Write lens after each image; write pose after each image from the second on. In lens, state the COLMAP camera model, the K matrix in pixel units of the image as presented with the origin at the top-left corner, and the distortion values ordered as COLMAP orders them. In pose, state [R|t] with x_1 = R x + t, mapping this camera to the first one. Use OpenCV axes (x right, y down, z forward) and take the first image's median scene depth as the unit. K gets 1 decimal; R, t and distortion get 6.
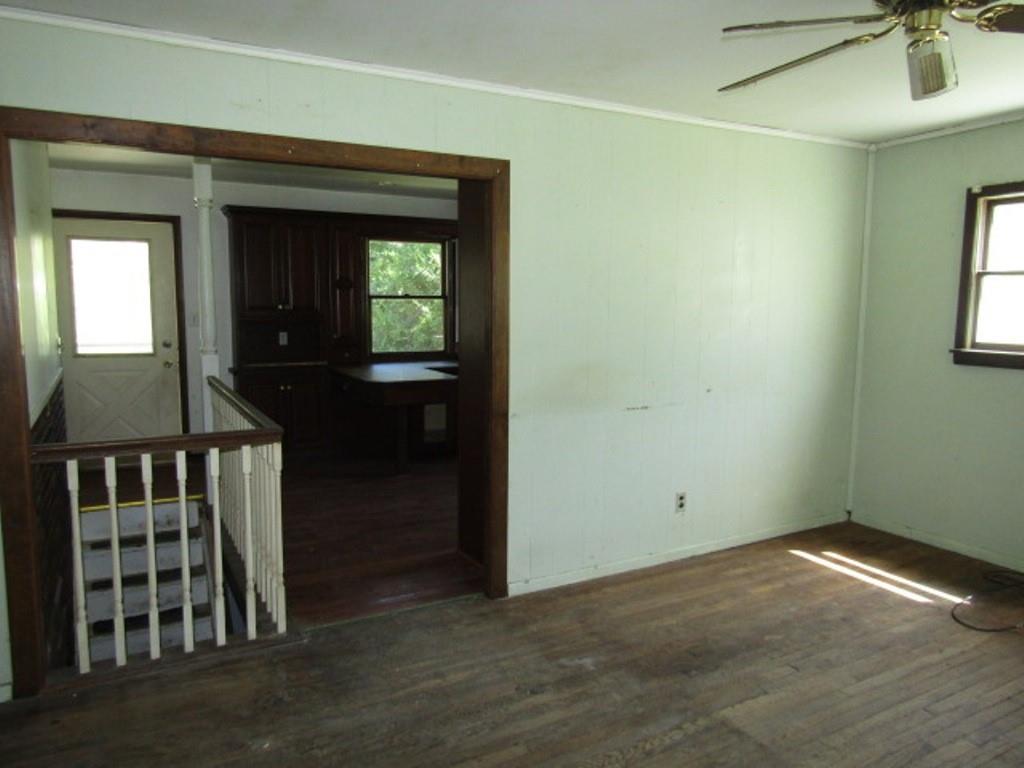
lens RADIAL K [[731.4, 0, 501.4], [0, 731.4, 391.5], [0, 0, 1]] dist [-0.055587, 0.044420]
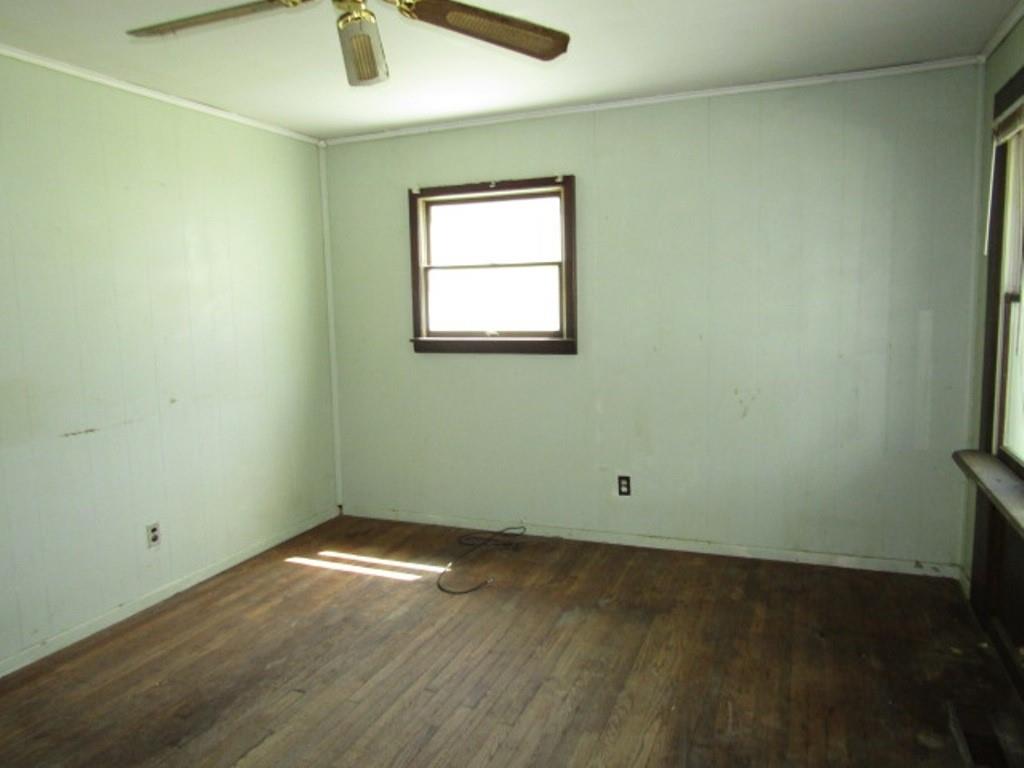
lens RADIAL K [[732.0, 0, 512.0], [0, 732.0, 384.0], [0, 0, 1]] dist [0.002542, -0.003096]
pose [[0.767634, -0.092257, 0.634213, 0.047335], [0.103536, 0.994438, 0.019341, 0.003615], [-0.632470, 0.050818, 0.772916, 0.073094]]
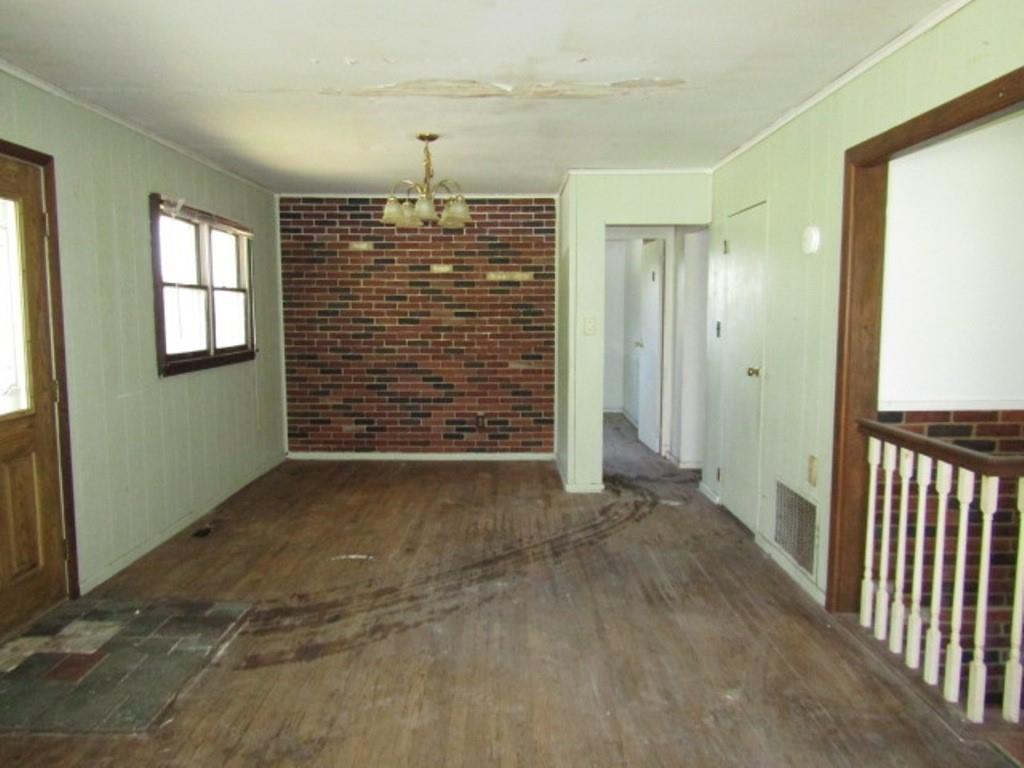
lens RADIAL K [[732.0, 0, 512.0], [0, 732.0, 384.0], [0, 0, 1]] dist [0.002542, -0.003096]
pose [[-0.465068, 0.086603, -0.881029, 0.516667], [-0.114946, 0.980872, 0.157094, -0.077371], [0.877781, 0.174330, -0.446217, 0.750297]]
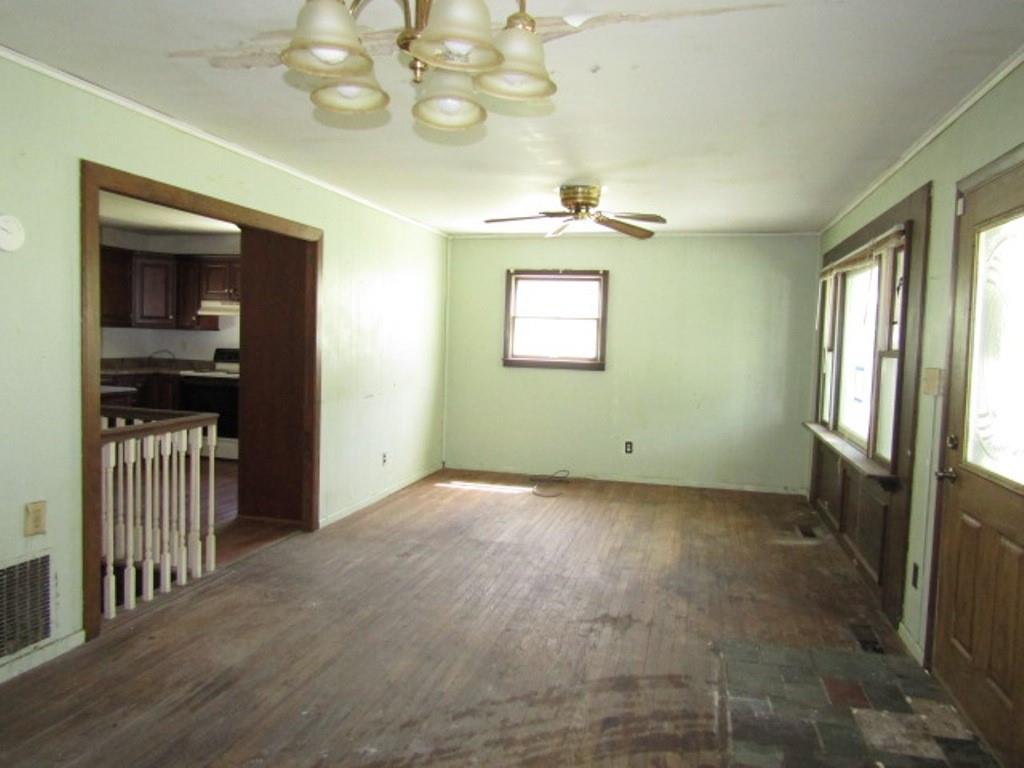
lens RADIAL K [[732.0, 0, 512.0], [0, 732.0, 384.0], [0, 0, 1]] dist [0.002542, -0.003096]
pose [[0.675446, -0.026628, 0.736928, -0.791684], [0.061629, 0.997890, -0.020429, 0.050053], [-0.734829, 0.059214, 0.675662, -0.271652]]
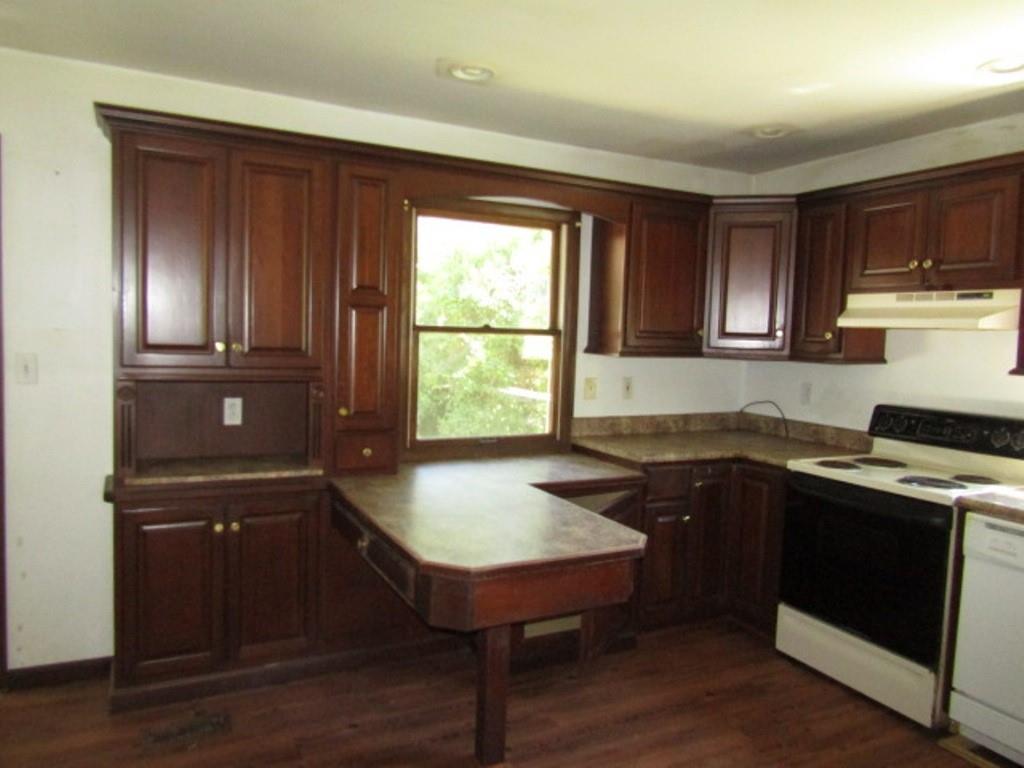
lens RADIAL K [[725.6, 0, 512.0], [0, 725.6, 384.0], [0, 0, 1]] dist [-0.000763, -0.000826]
pose [[0.999694, 0.024727, -0.000869, -0.218030], [-0.024738, 0.998302, -0.052729, -0.128859], [-0.000437, 0.052735, 0.998608, 0.970620]]
